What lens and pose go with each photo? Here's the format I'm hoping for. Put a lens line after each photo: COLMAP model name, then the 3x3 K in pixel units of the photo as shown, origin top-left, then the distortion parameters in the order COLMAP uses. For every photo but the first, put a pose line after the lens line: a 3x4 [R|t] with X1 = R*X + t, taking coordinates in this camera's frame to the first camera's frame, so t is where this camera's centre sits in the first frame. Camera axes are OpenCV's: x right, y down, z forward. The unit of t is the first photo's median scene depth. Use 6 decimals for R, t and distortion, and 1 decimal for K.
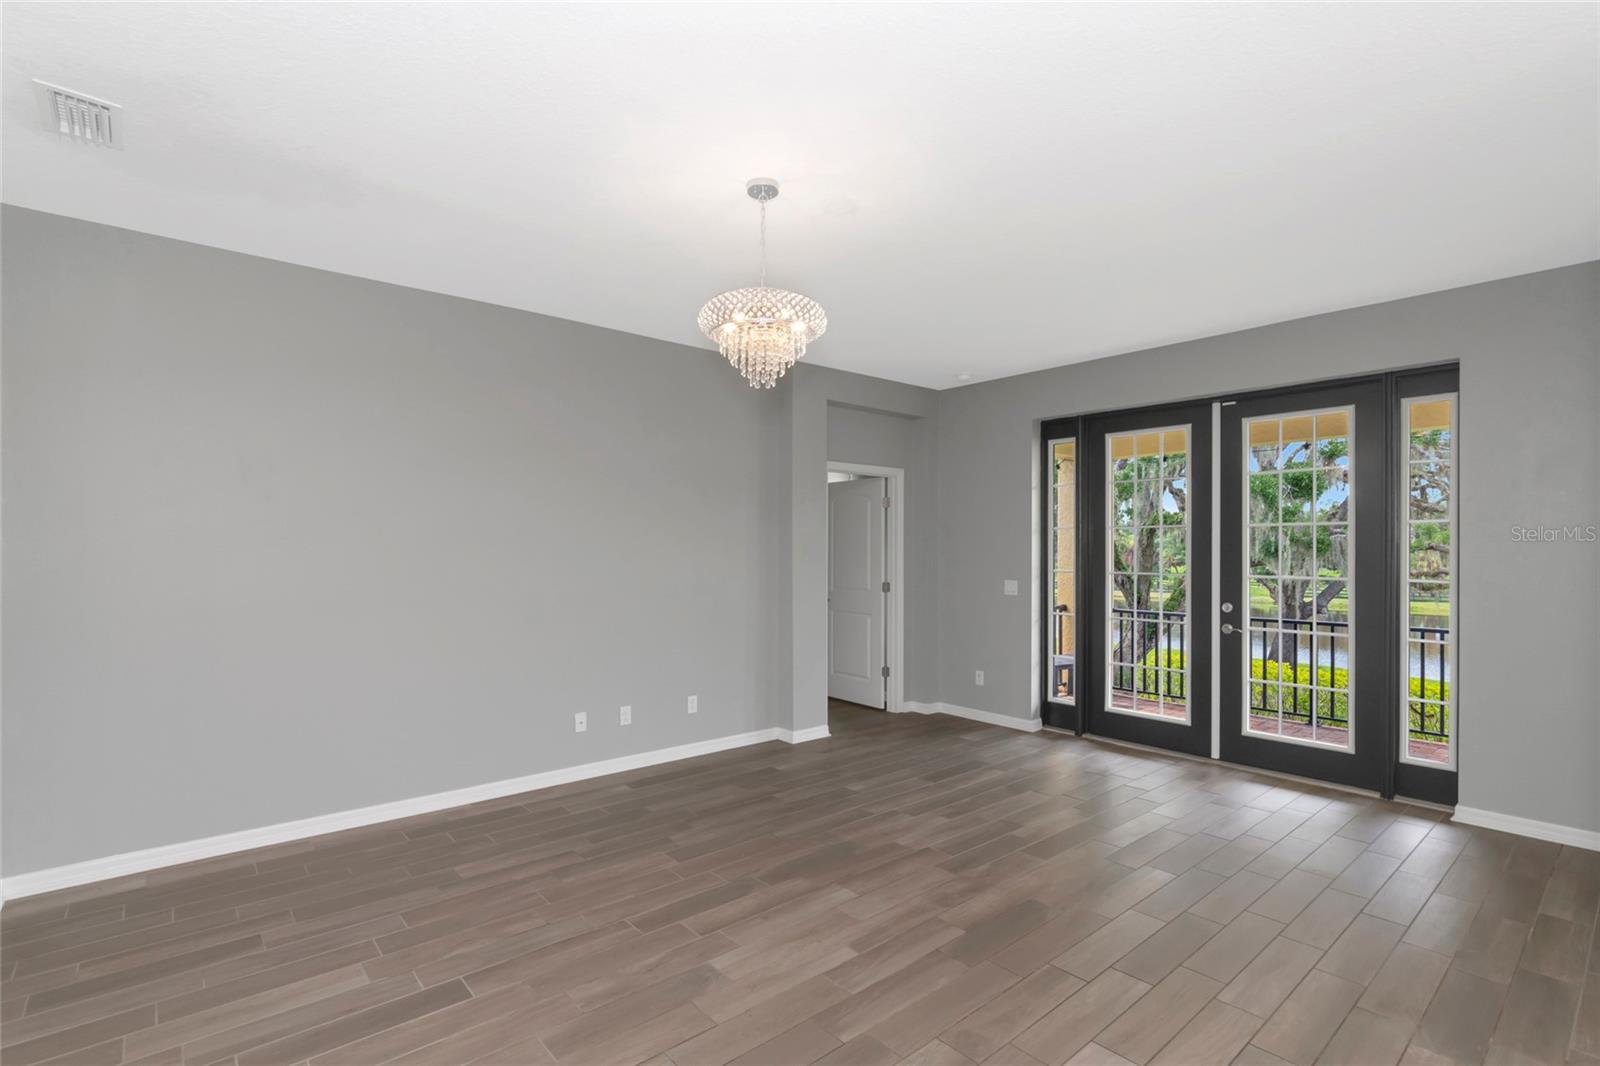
lens RADIAL K [[757.1, 0, 802.2], [0, 757.1, 554.0], [0, 0, 1]] dist [0.004163, 0.000027]
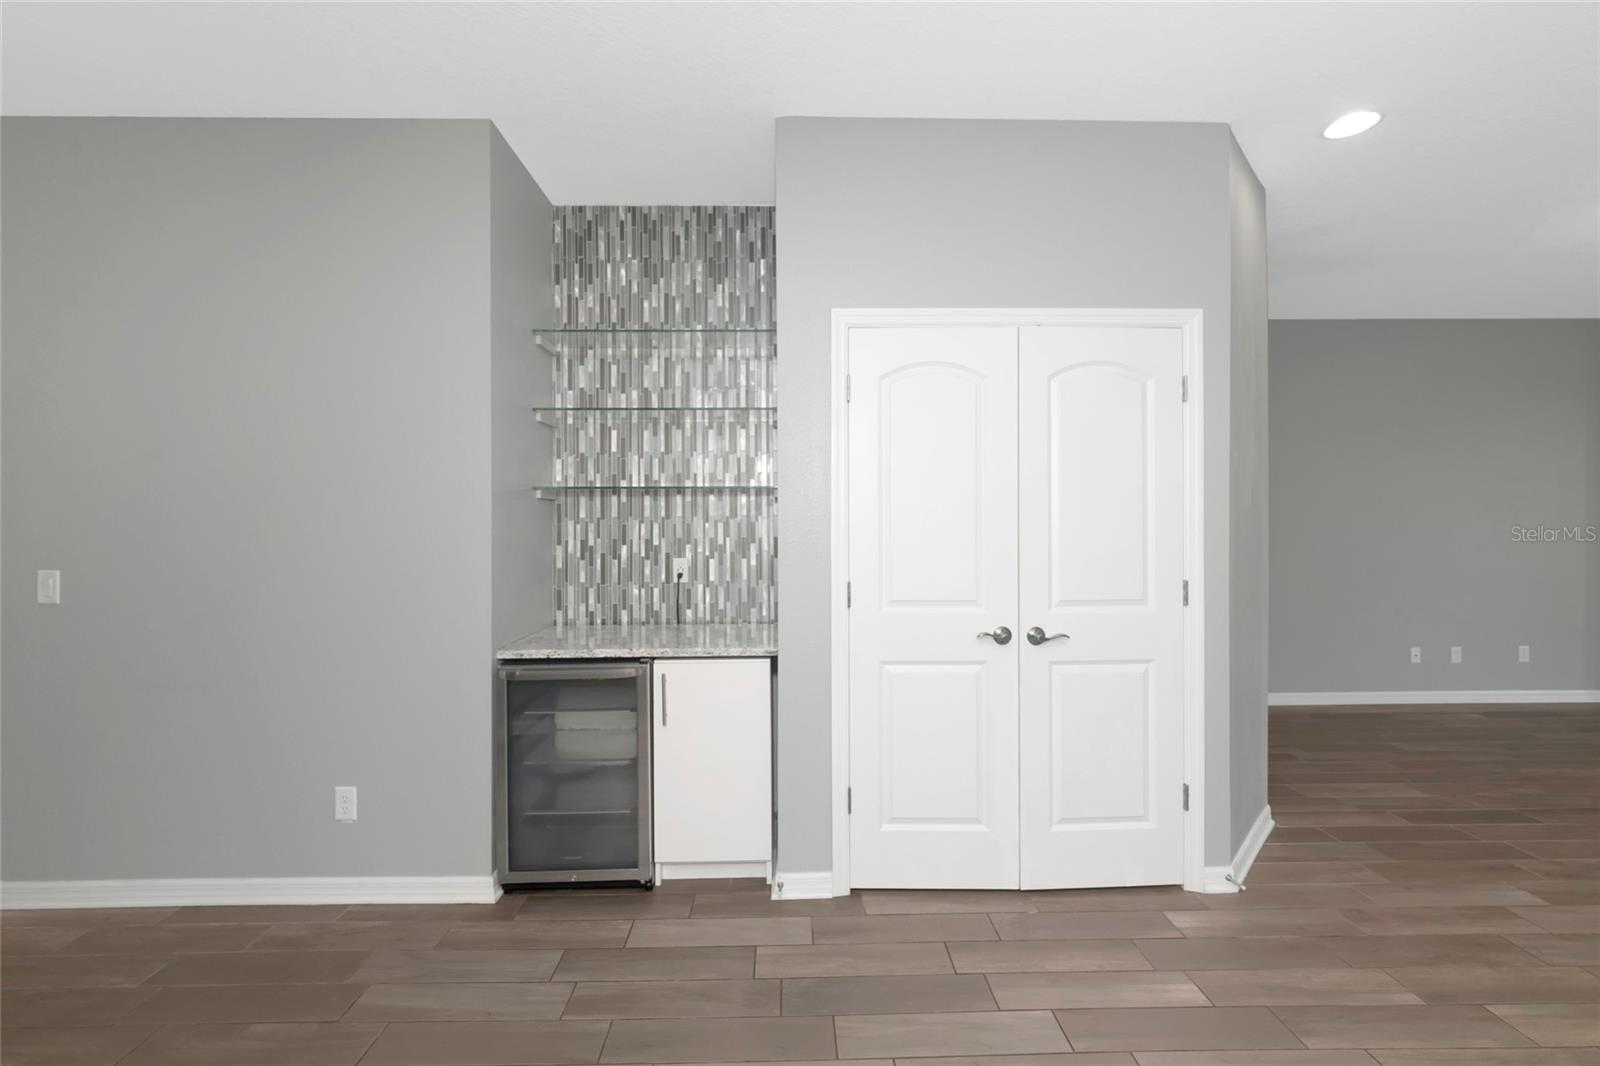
lens RADIAL K [[677.1, 0, 800.0], [0, 677.1, 533.0], [0, 0, 1]] dist [-0.001939, 0.003492]
pose [[0.772921, 0.001555, -0.634501, -0.395939], [0.003127, 0.999976, 0.006261, 0.023360], [0.634495, -0.006823, 0.772897, -0.464850]]
